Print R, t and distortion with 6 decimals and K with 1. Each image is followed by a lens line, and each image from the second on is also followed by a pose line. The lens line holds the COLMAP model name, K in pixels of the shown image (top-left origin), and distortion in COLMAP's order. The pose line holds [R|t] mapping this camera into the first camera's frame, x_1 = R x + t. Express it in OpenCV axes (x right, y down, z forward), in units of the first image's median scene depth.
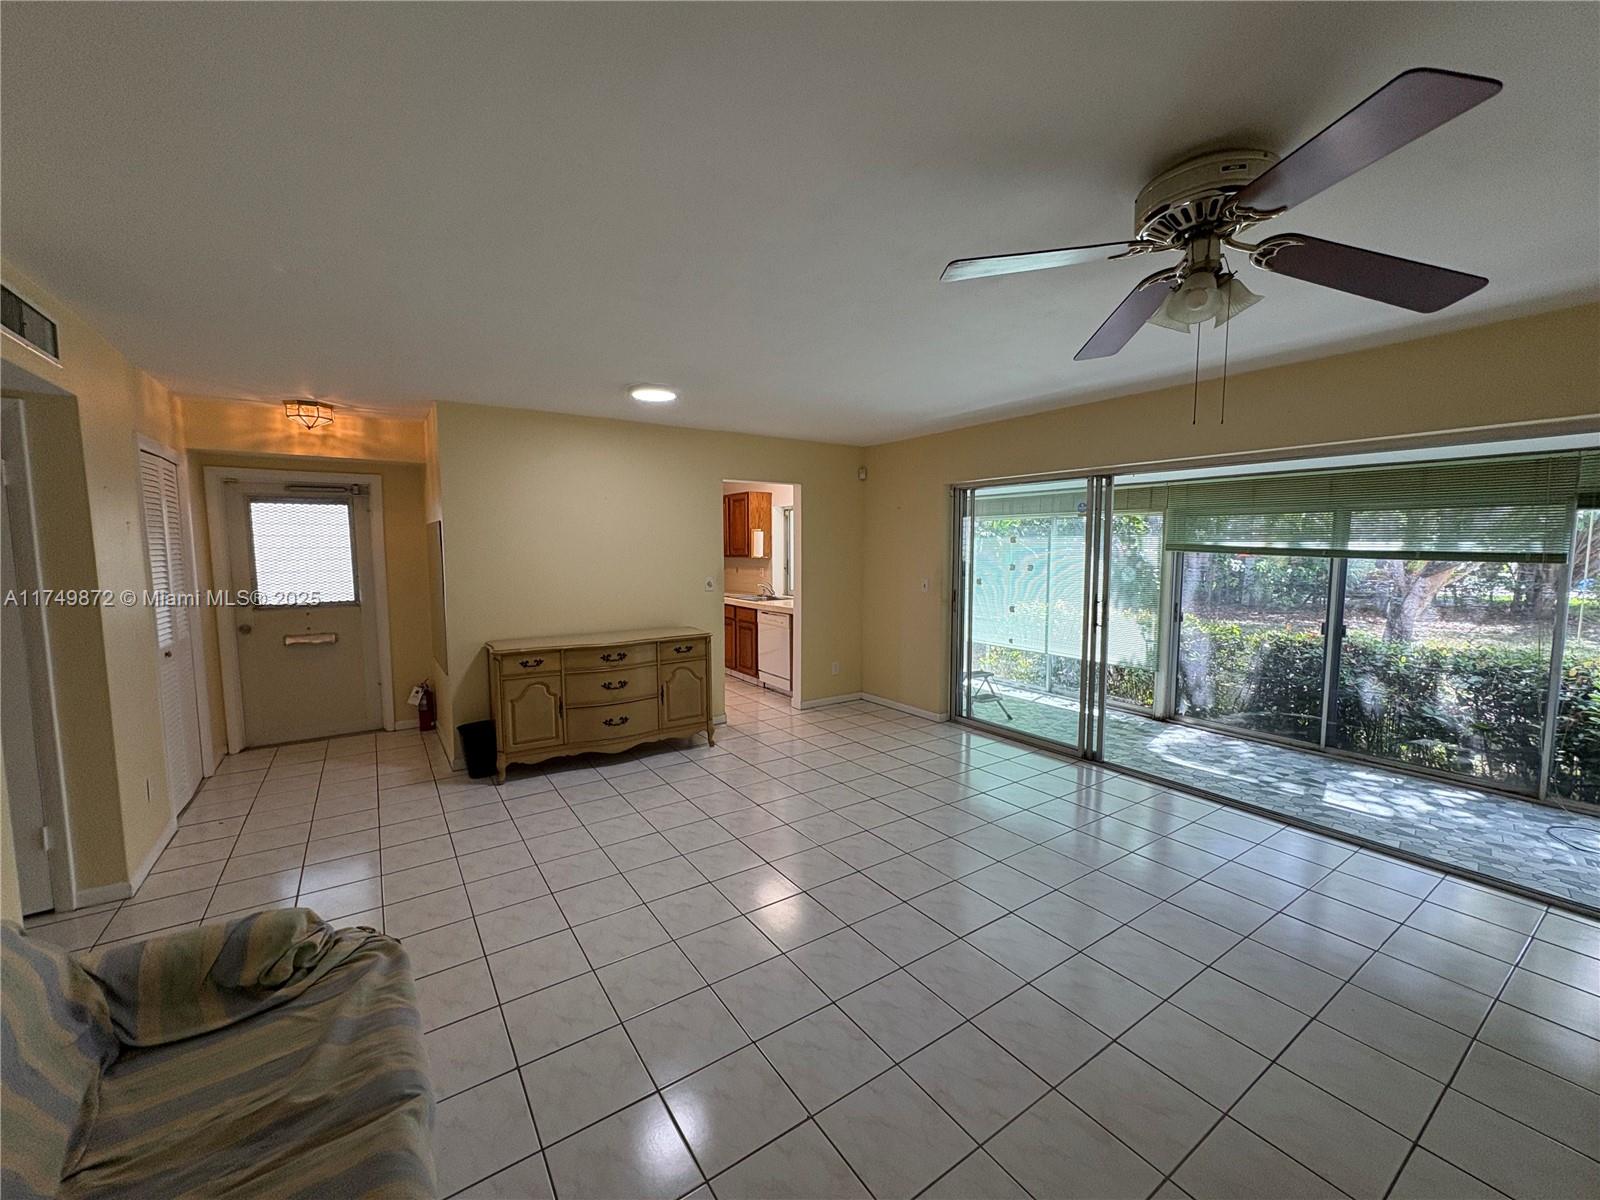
lens RADIAL K [[637.1, 0, 800.0], [0, 637.1, 600.0], [0, 0, 1]] dist [0.000732, 0.000379]
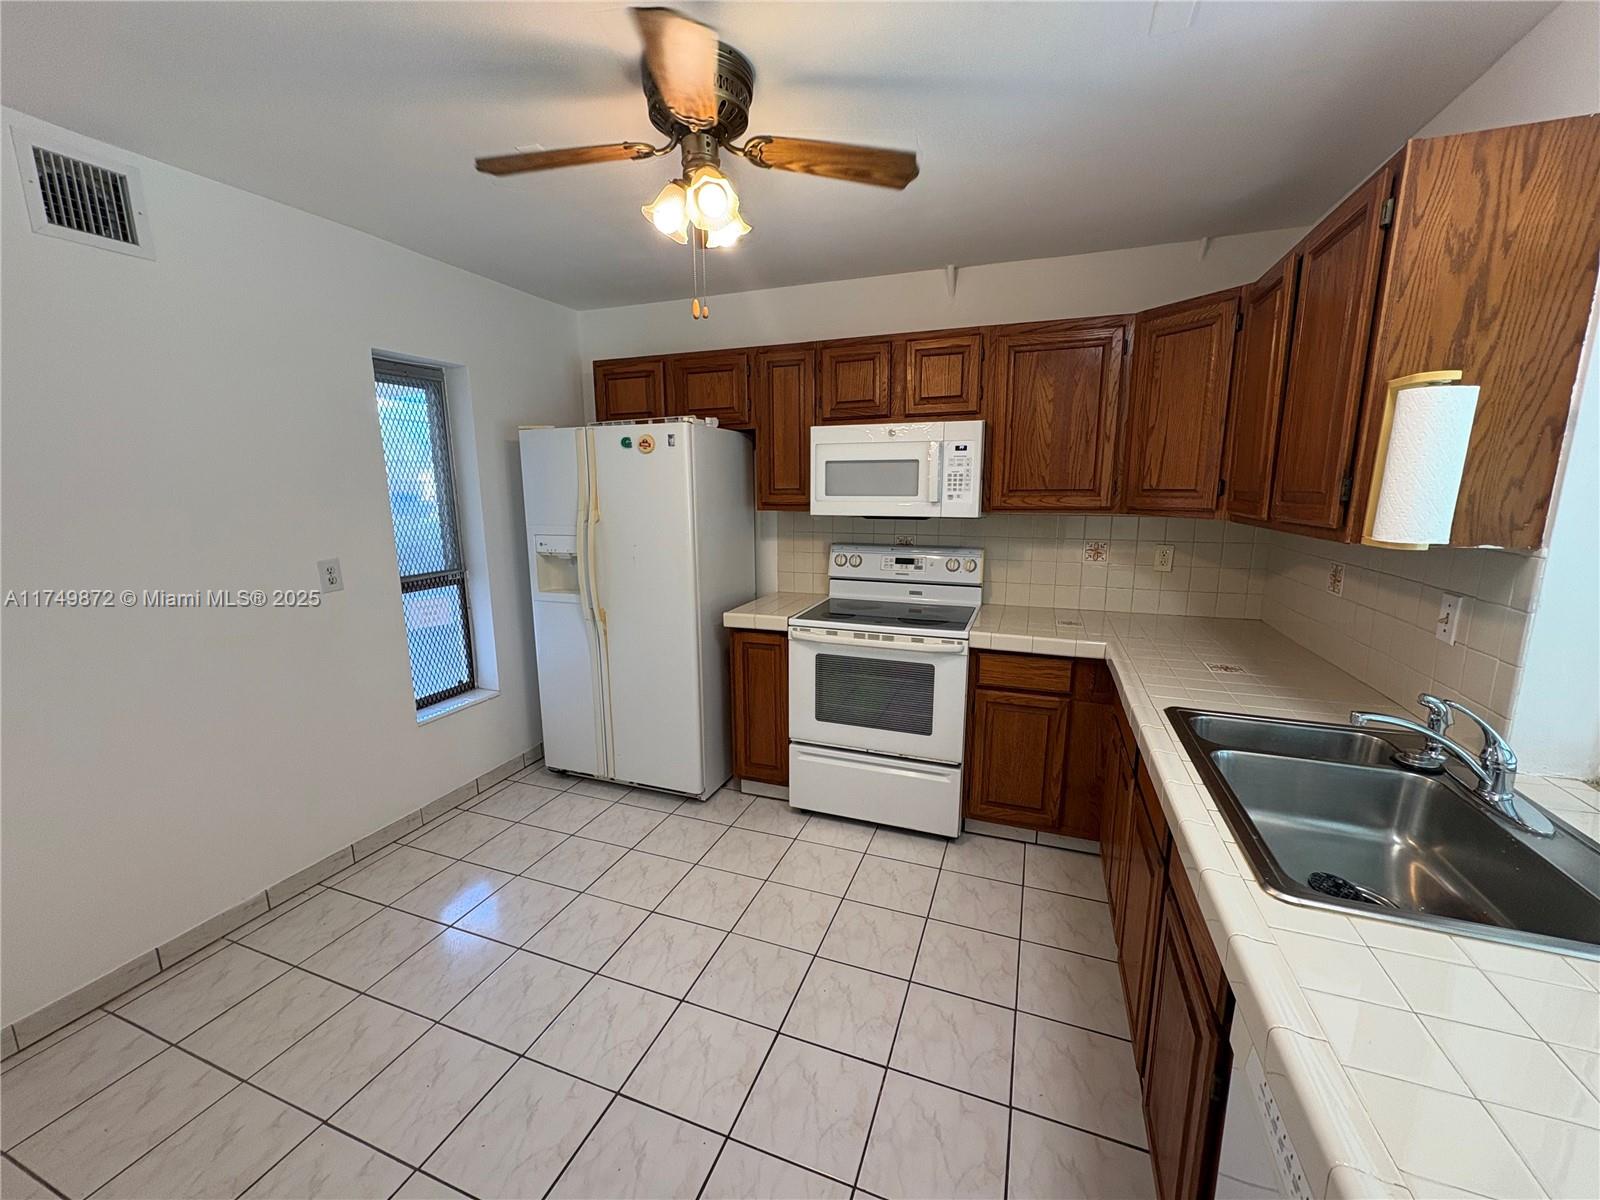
lens RADIAL K [[637.1, 0, 800.0], [0, 637.1, 600.0], [0, 0, 1]] dist [0.000732, 0.000379]
pose [[0.584354, 0.144532, -0.798524, -0.036930], [-0.069838, 0.989318, 0.127959, -0.101834], [0.808488, -0.019006, 0.588205, 1.234668]]
